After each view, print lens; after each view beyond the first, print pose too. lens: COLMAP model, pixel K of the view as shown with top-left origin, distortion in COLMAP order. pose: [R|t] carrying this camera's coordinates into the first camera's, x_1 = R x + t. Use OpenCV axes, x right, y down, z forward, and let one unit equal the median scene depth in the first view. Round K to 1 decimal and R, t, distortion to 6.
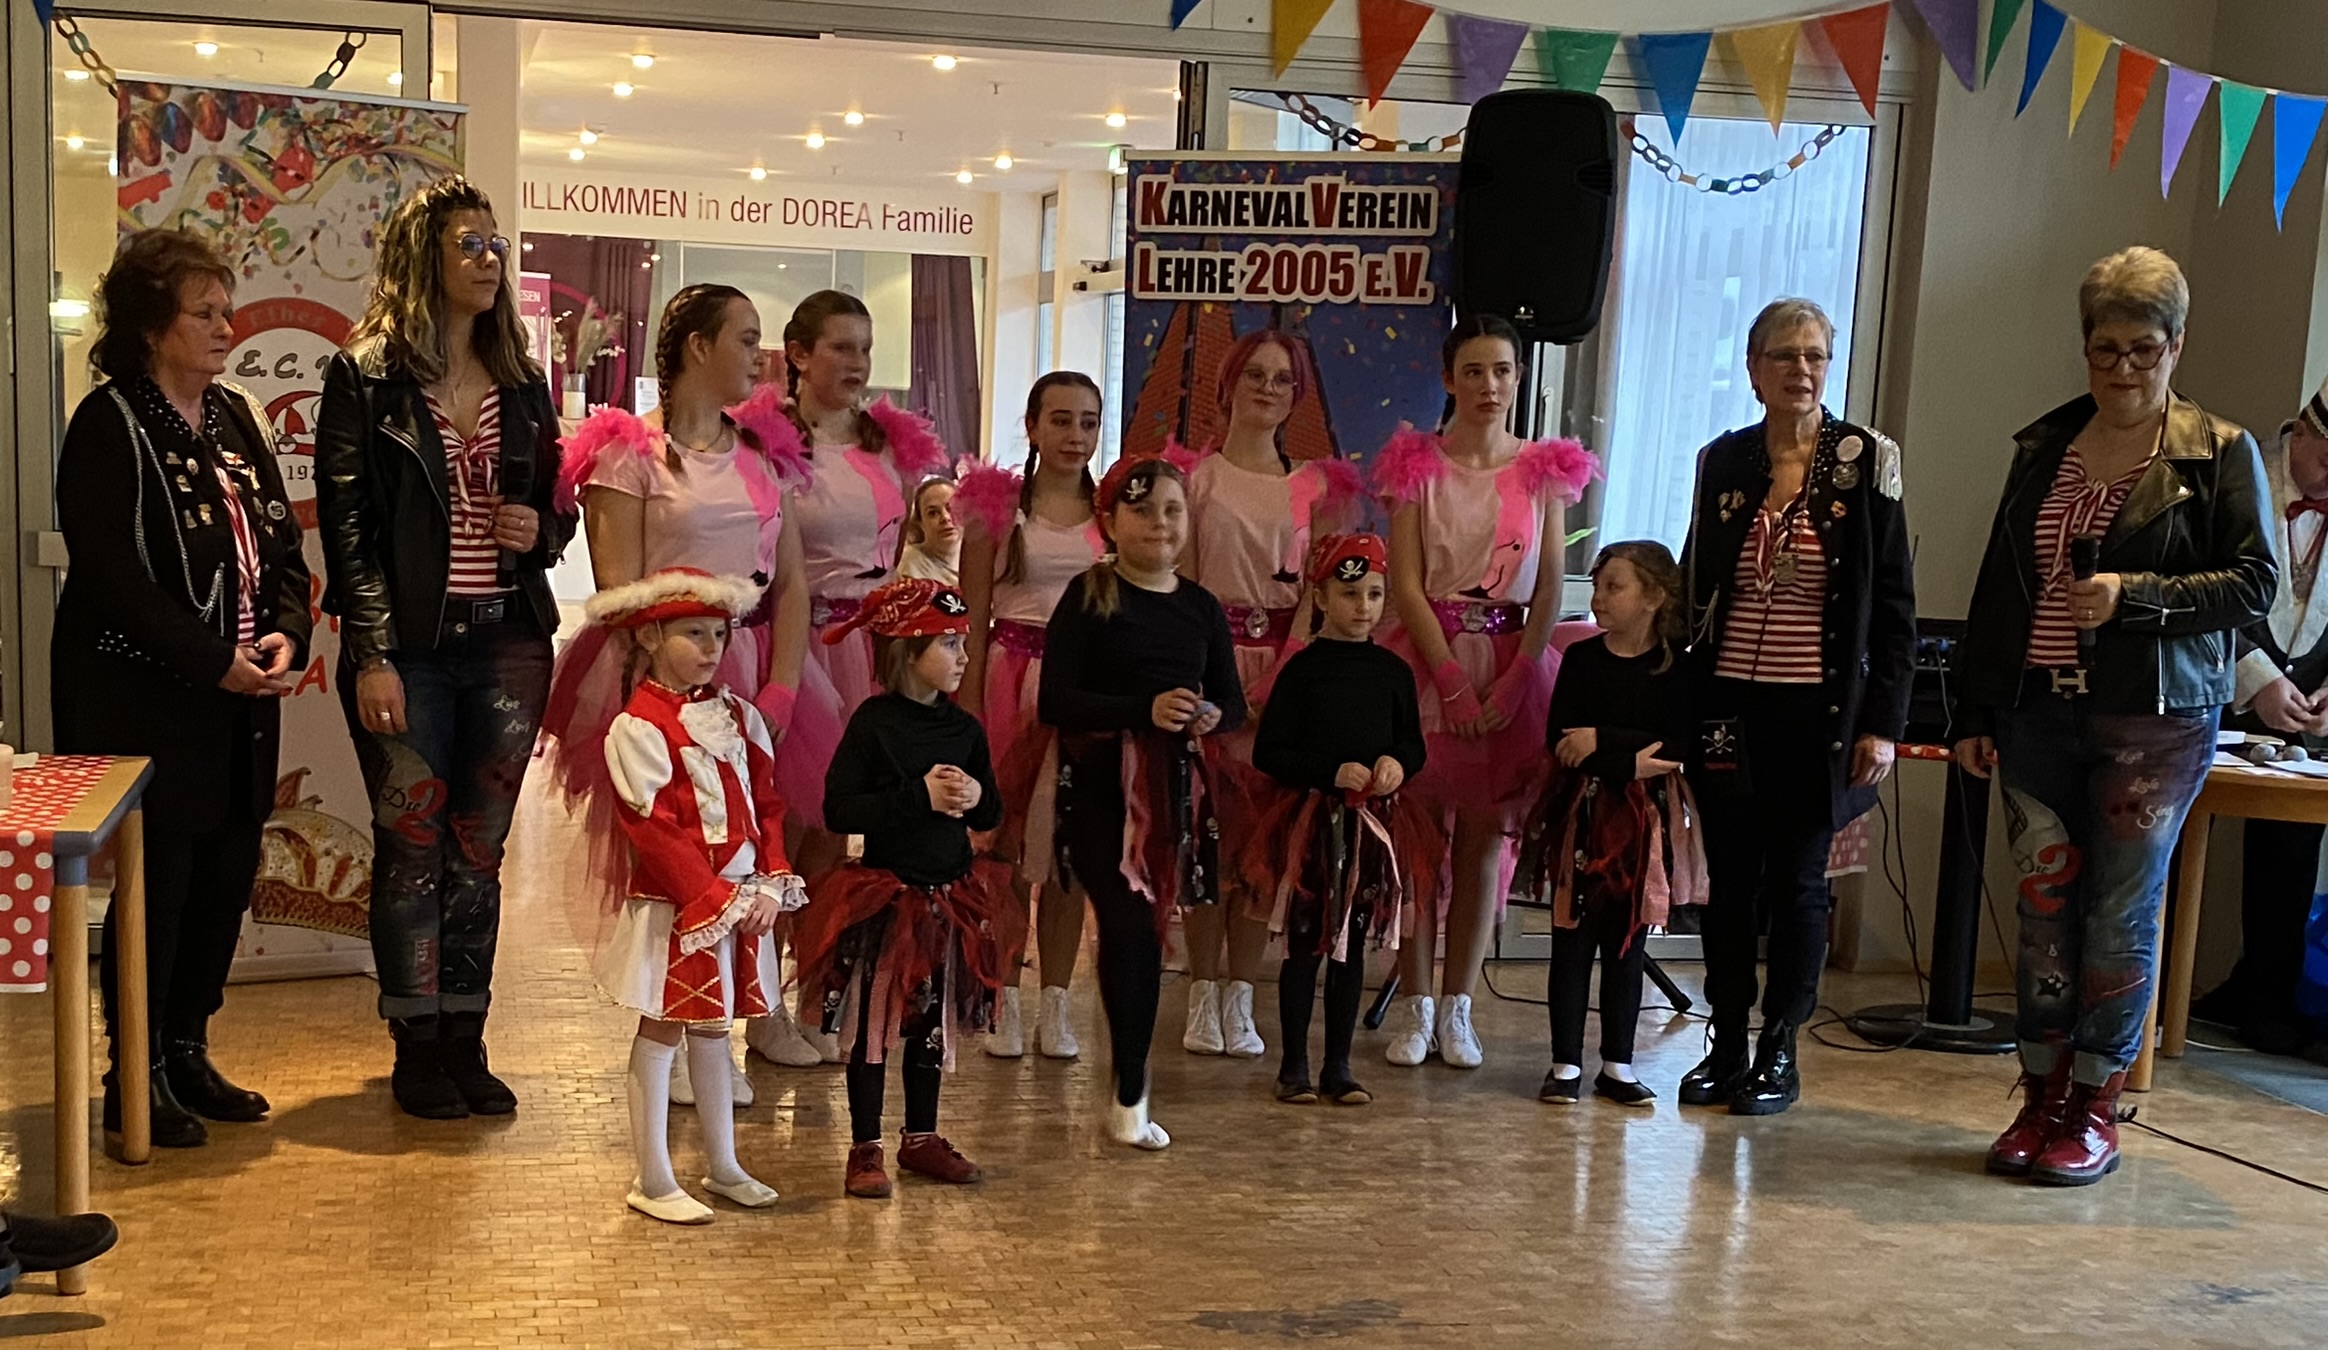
lens RADIAL K [[2948.3, 0, 1036.6], [0, 2948.3, 955.1], [0, 0, 1]] dist [0.126829, -0.361151]
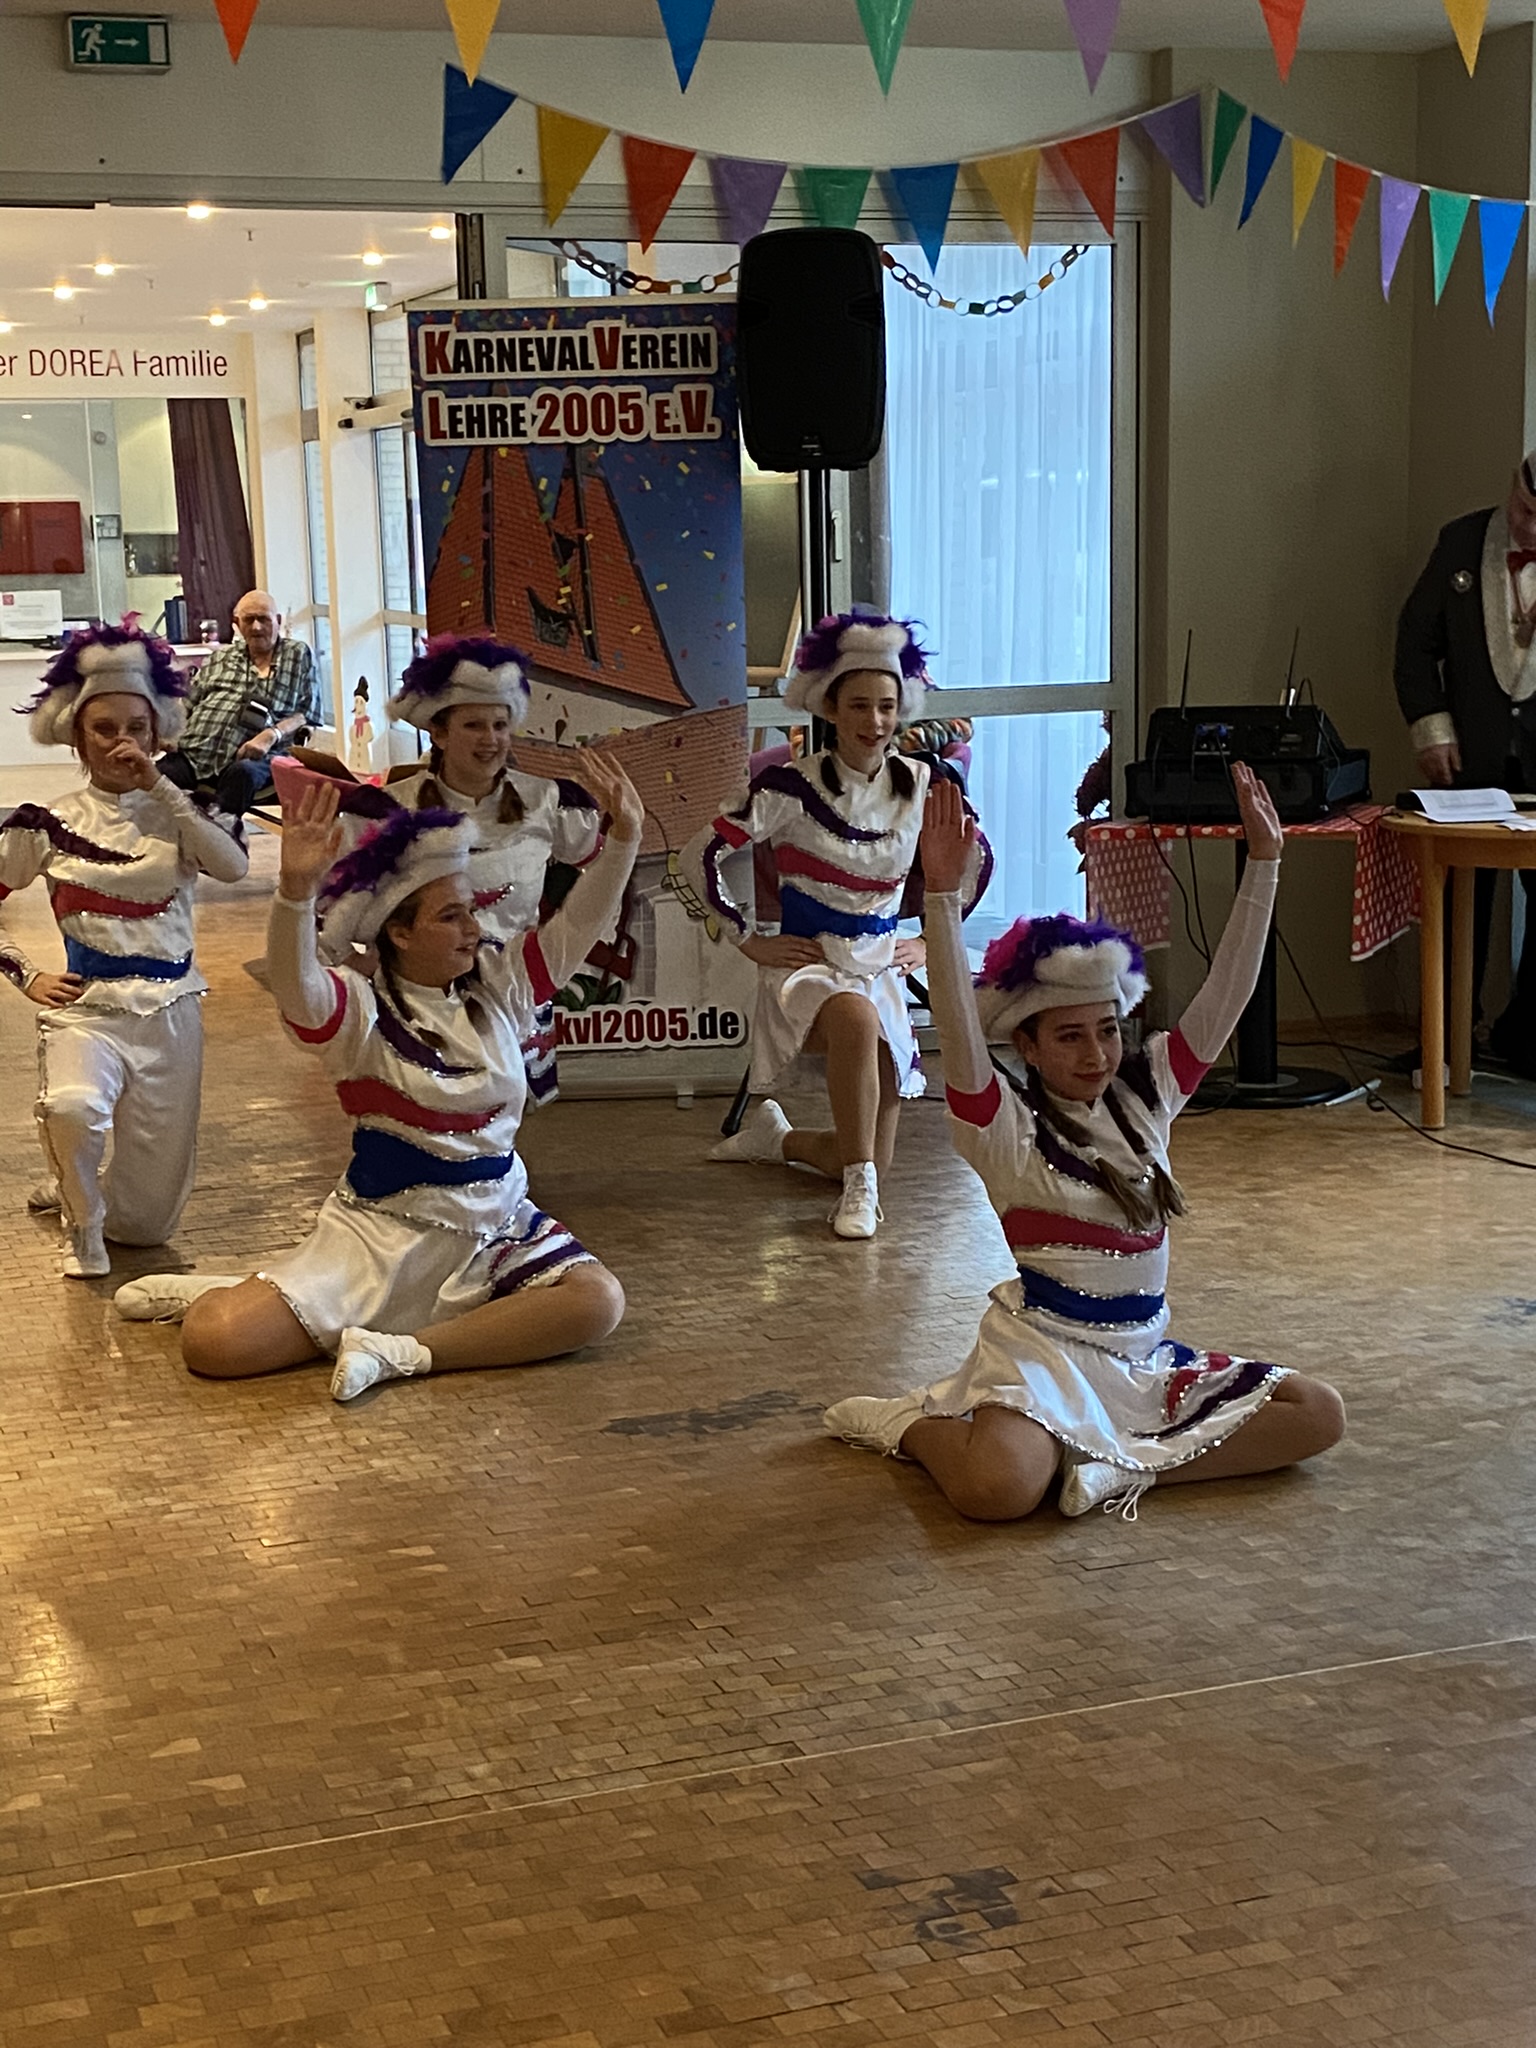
lens RADIAL K [[2974.3, 0, 767.8], [0, 2974.3, 1055.7], [0, 0, 1]] dist [0.211951, -0.727278]
pose [[0.985811, -0.088075, 0.142896, -0.019653], [0.089132, 0.996019, -0.001001, -0.001371], [-0.142239, 0.013723, 0.989737, -0.038565]]
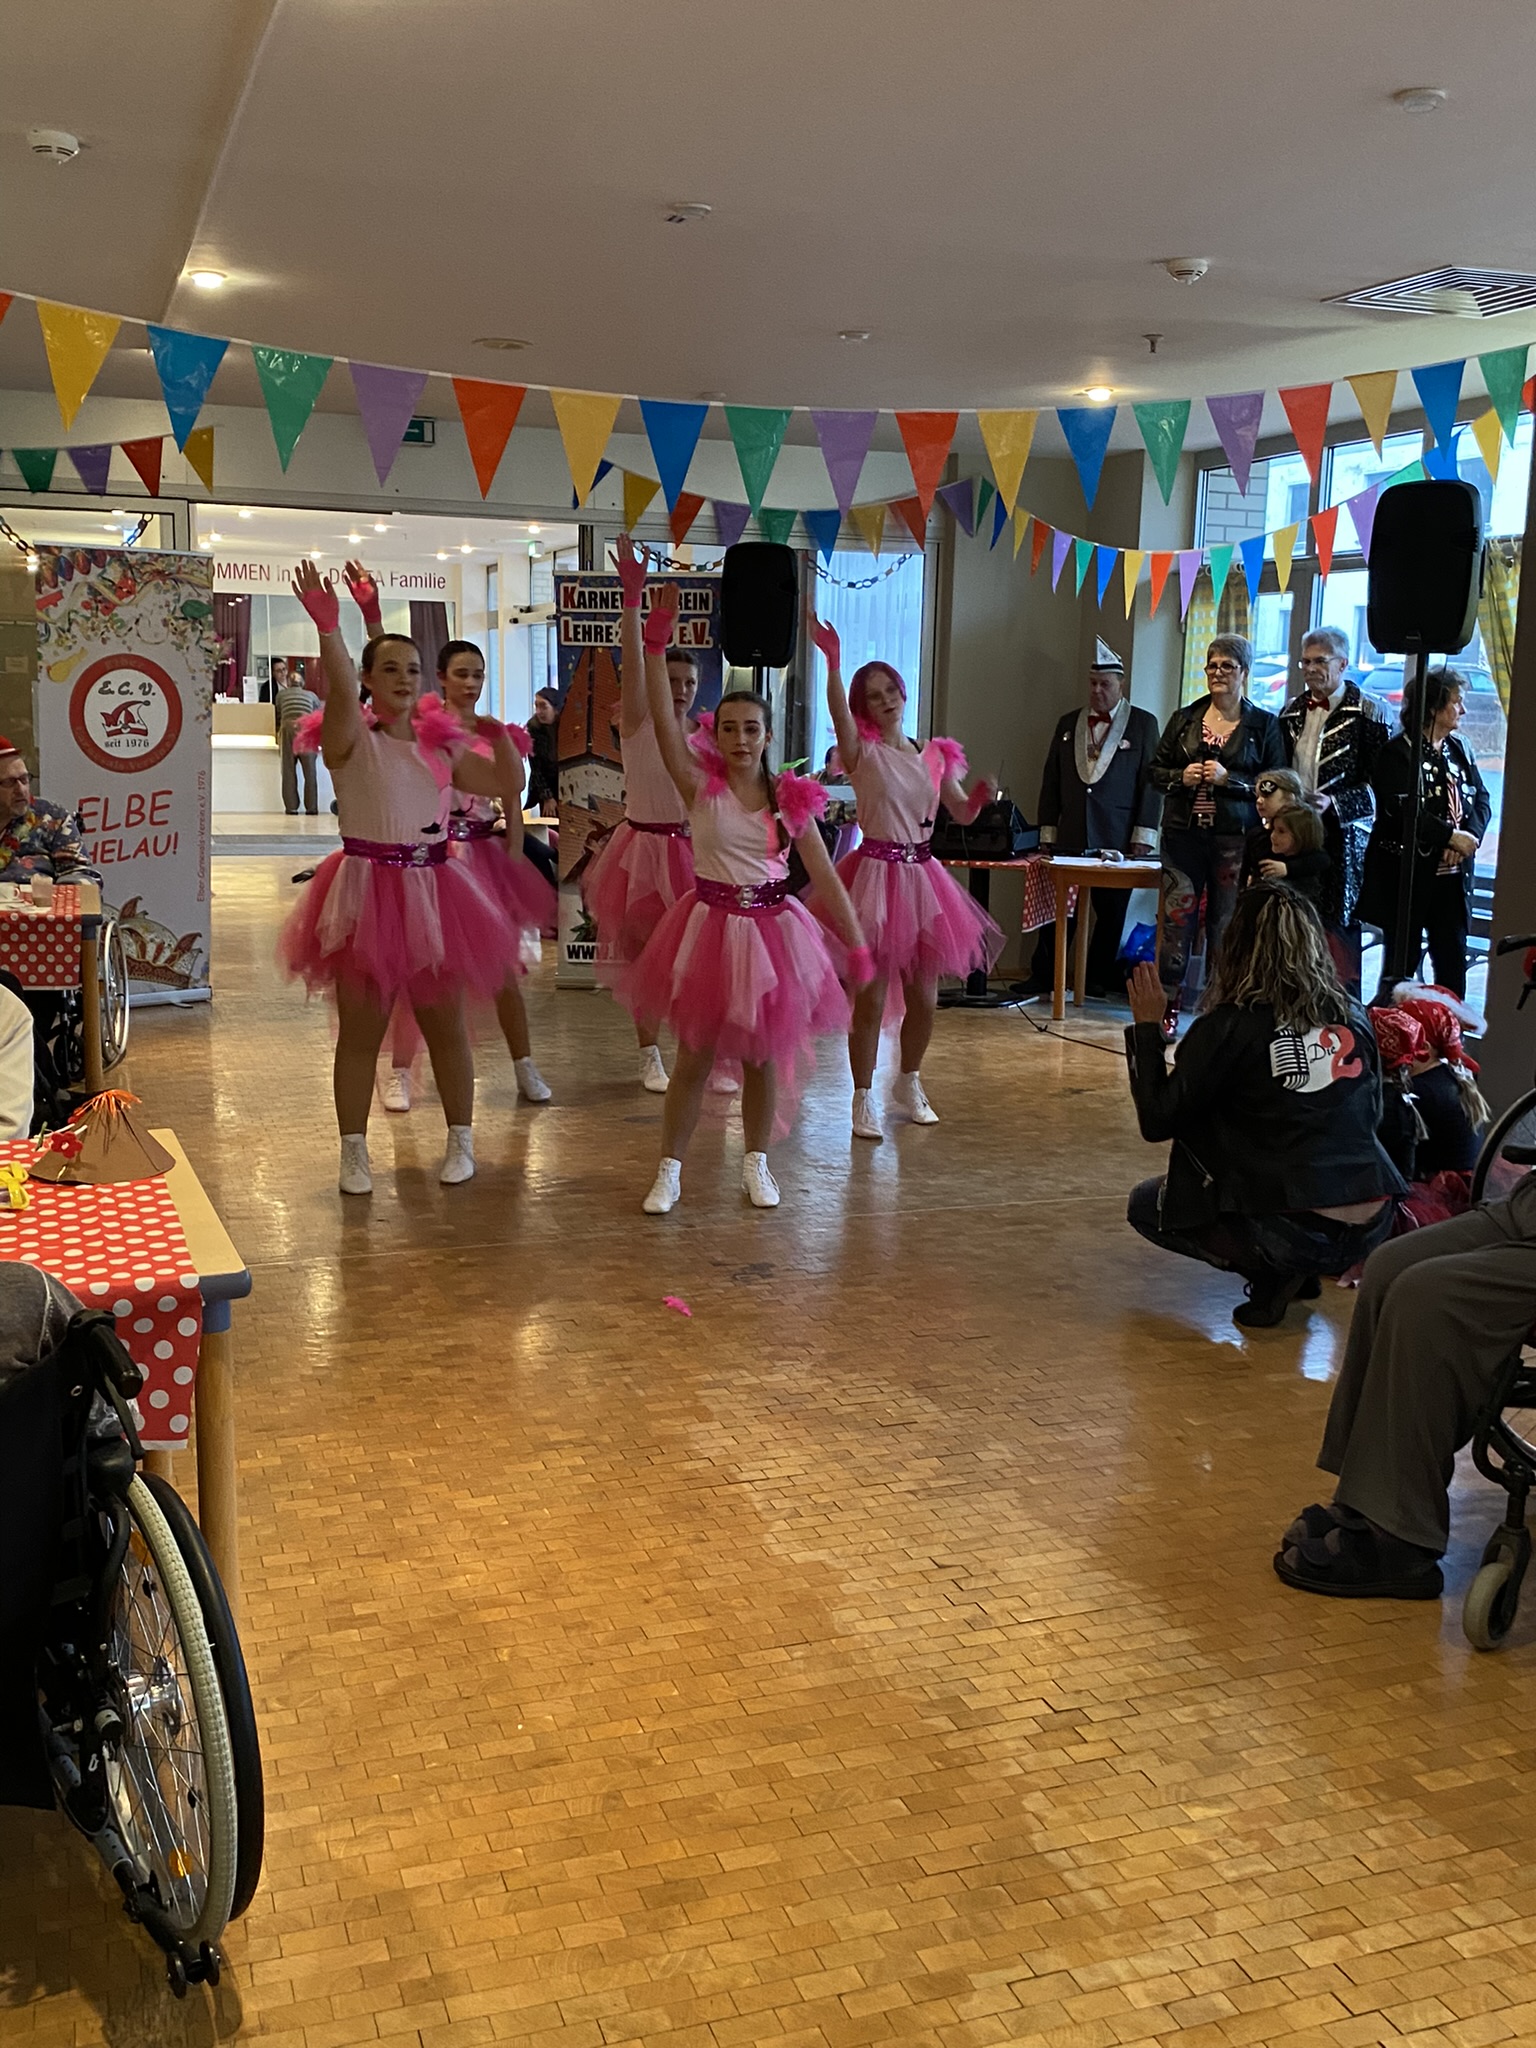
lens RADIAL K [[1921.2, 0, 782.4], [0, 1921.2, 1034.2], [0, 0, 1]] dist [0.188117, -0.589243]
pose [[0.987437, -0.045282, 0.151384, -0.029128], [0.045579, 0.998960, 0.001509, 0.041283], [-0.151294, 0.005410, 0.988474, -0.295635]]
